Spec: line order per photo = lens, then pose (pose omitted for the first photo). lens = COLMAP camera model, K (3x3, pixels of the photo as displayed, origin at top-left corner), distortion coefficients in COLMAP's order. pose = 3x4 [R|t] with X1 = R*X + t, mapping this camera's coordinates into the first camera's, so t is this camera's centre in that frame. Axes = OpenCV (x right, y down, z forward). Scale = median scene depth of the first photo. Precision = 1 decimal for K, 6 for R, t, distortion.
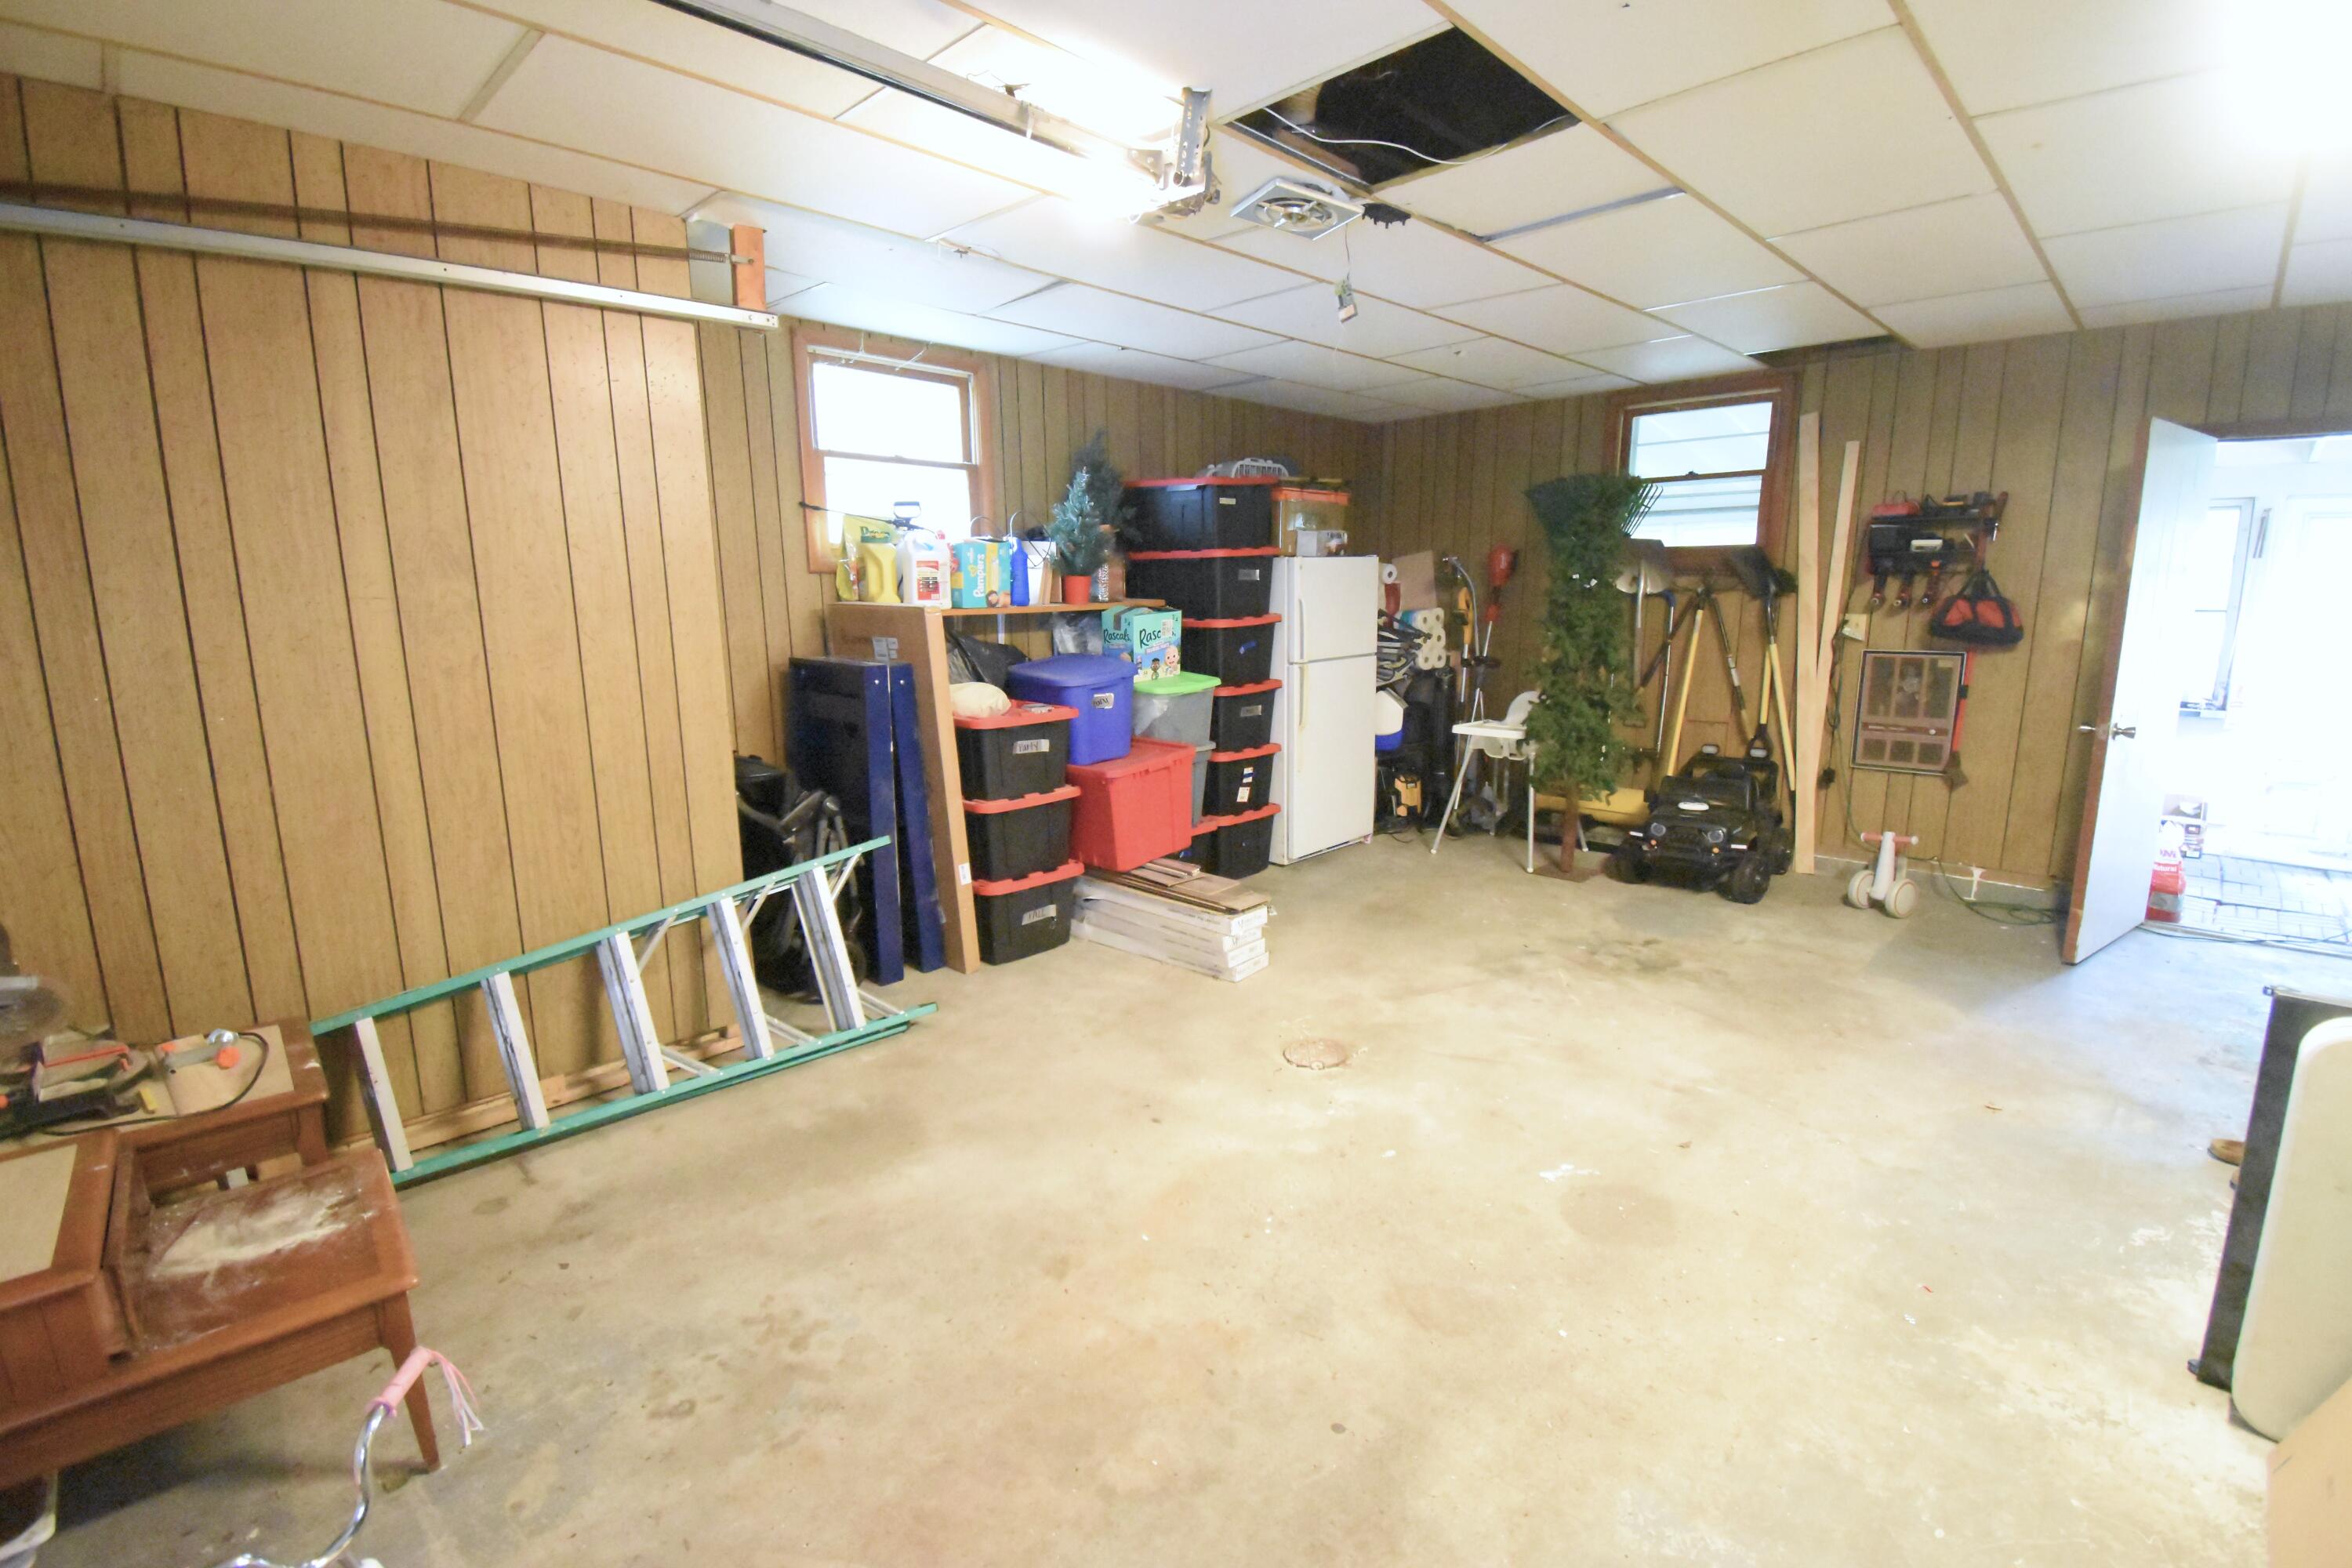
lens RADIAL K [[1035.5, 0, 1168.9], [0, 1035.5, 786.8], [0, 0, 1]] dist [0.013902, -0.022169]
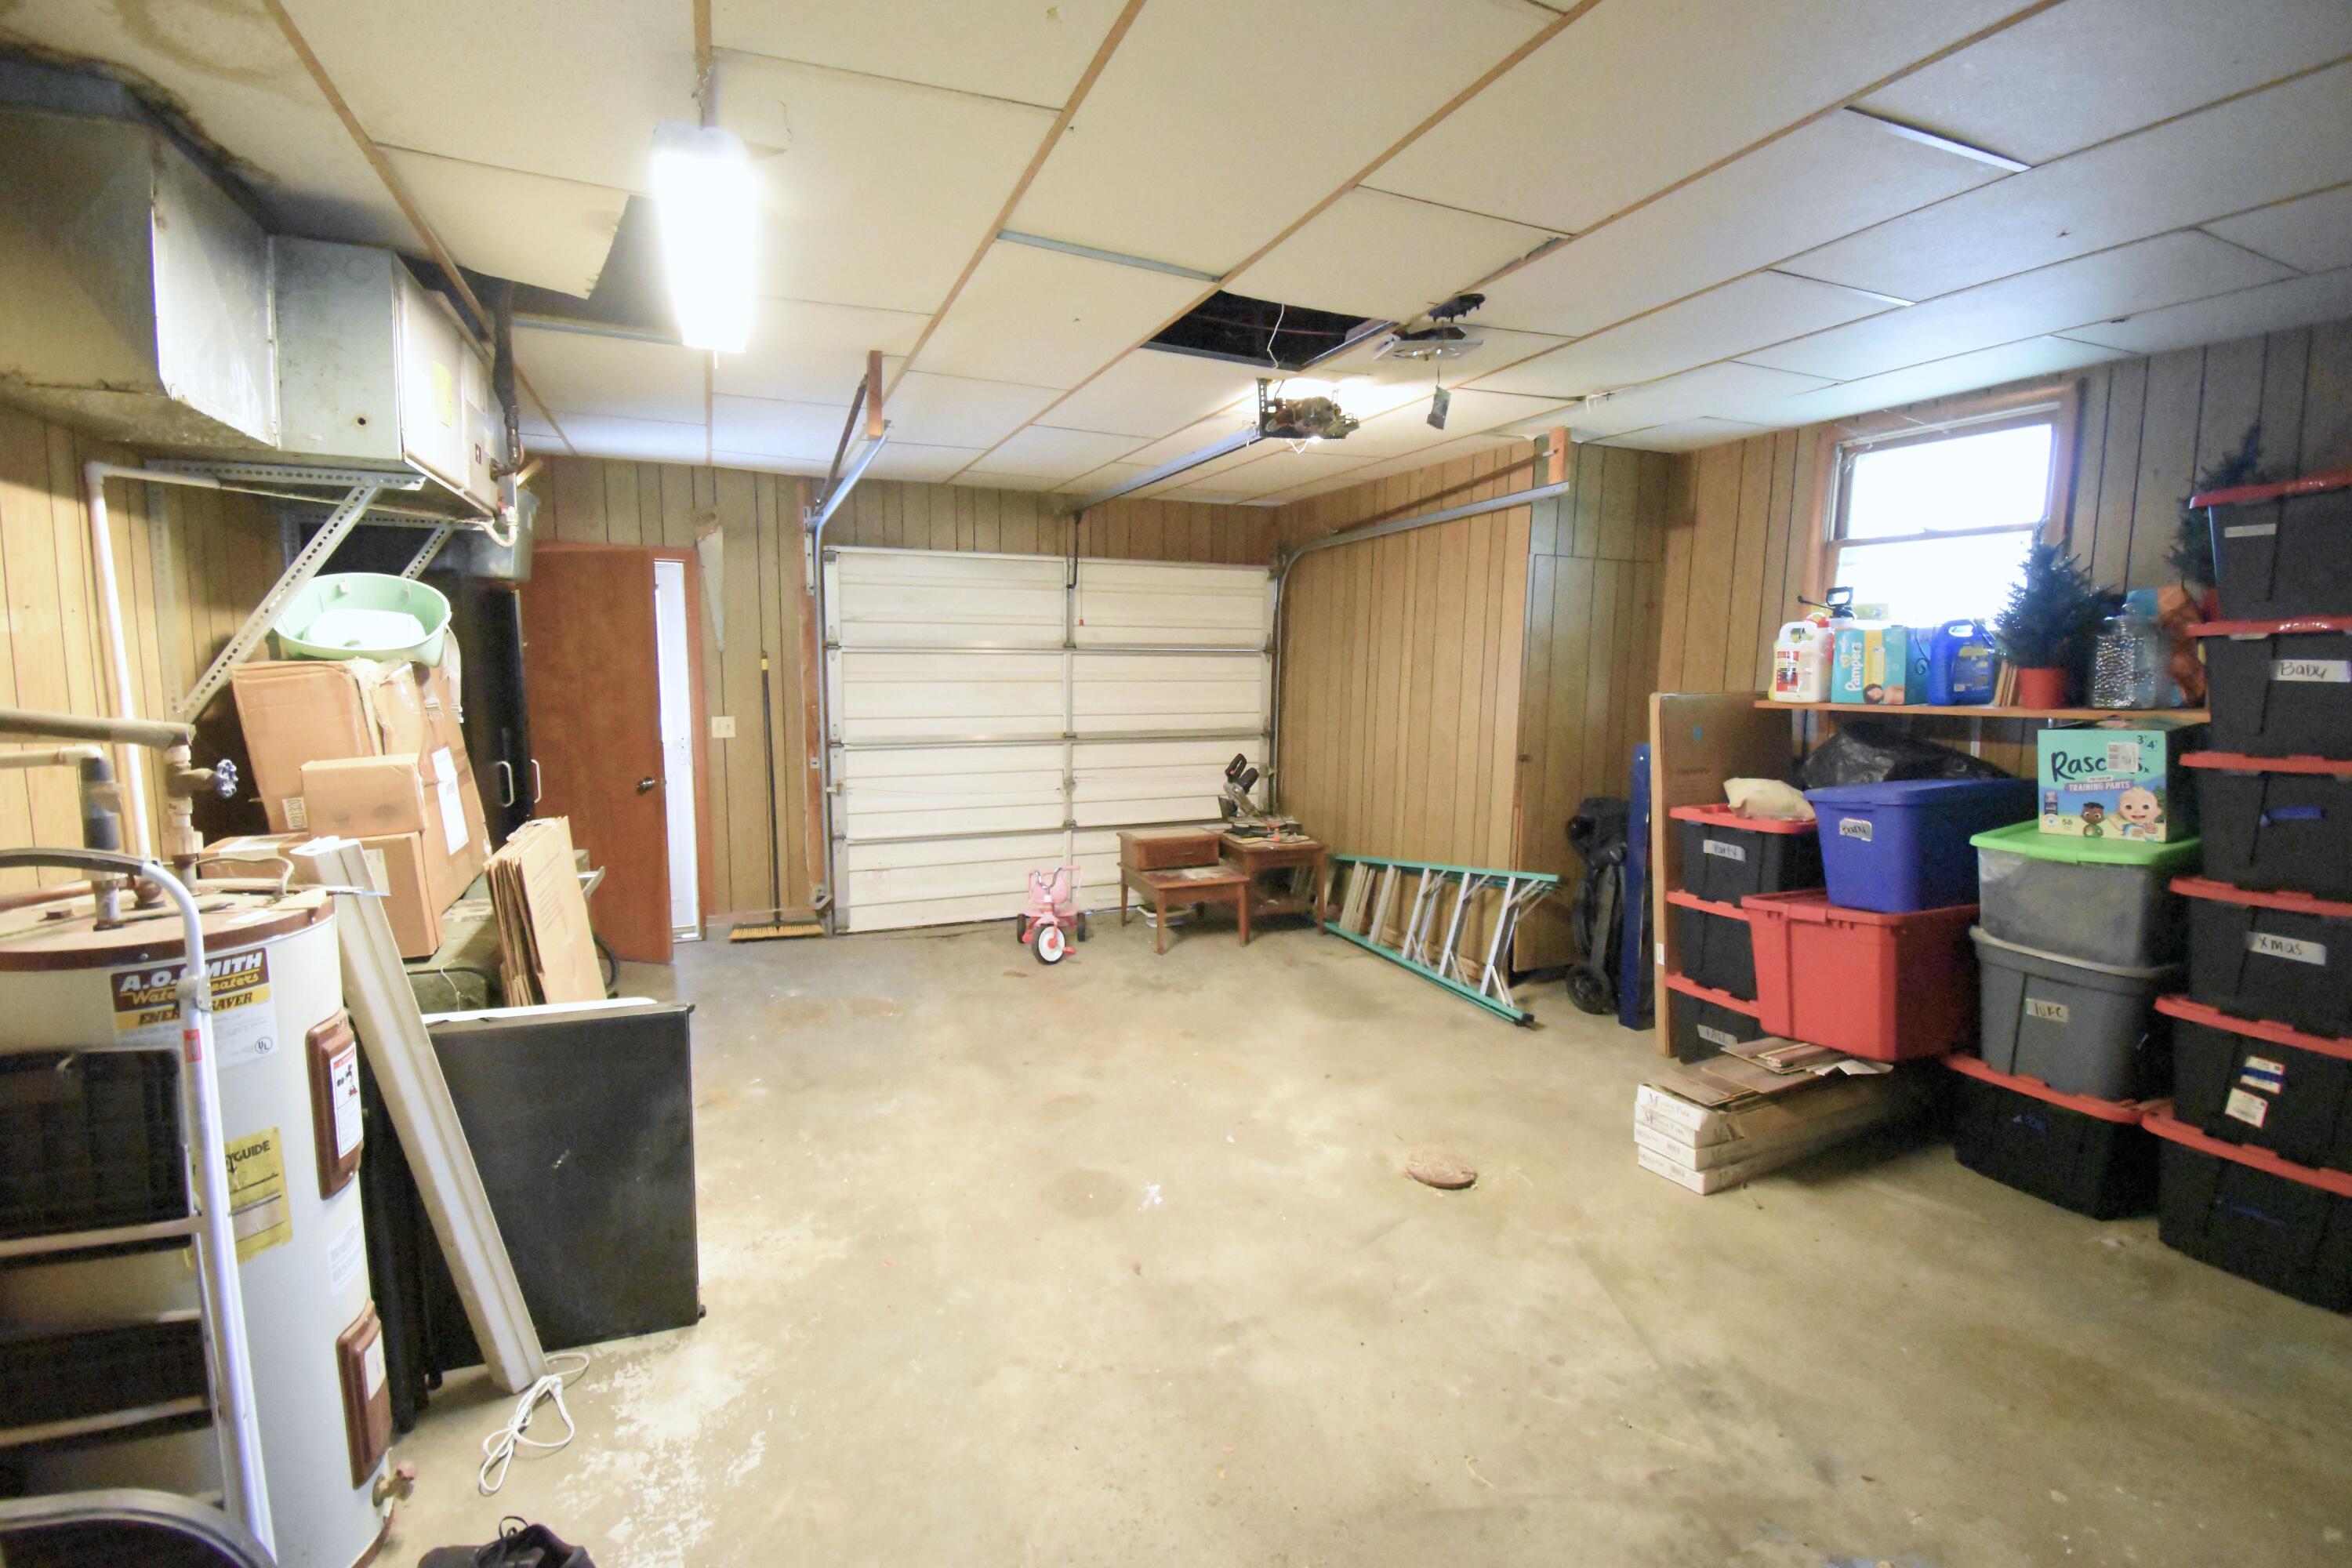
lens RADIAL K [[1035.5, 0, 1167.8], [0, 1035.5, 780.8], [0, 0, 1]] dist [0.013902, -0.022169]
pose [[-0.375535, 0.110030, -0.920254, 1.149223], [-0.179030, 0.965615, 0.188512, -0.236112], [0.909352, 0.235546, -0.342924, 1.092243]]
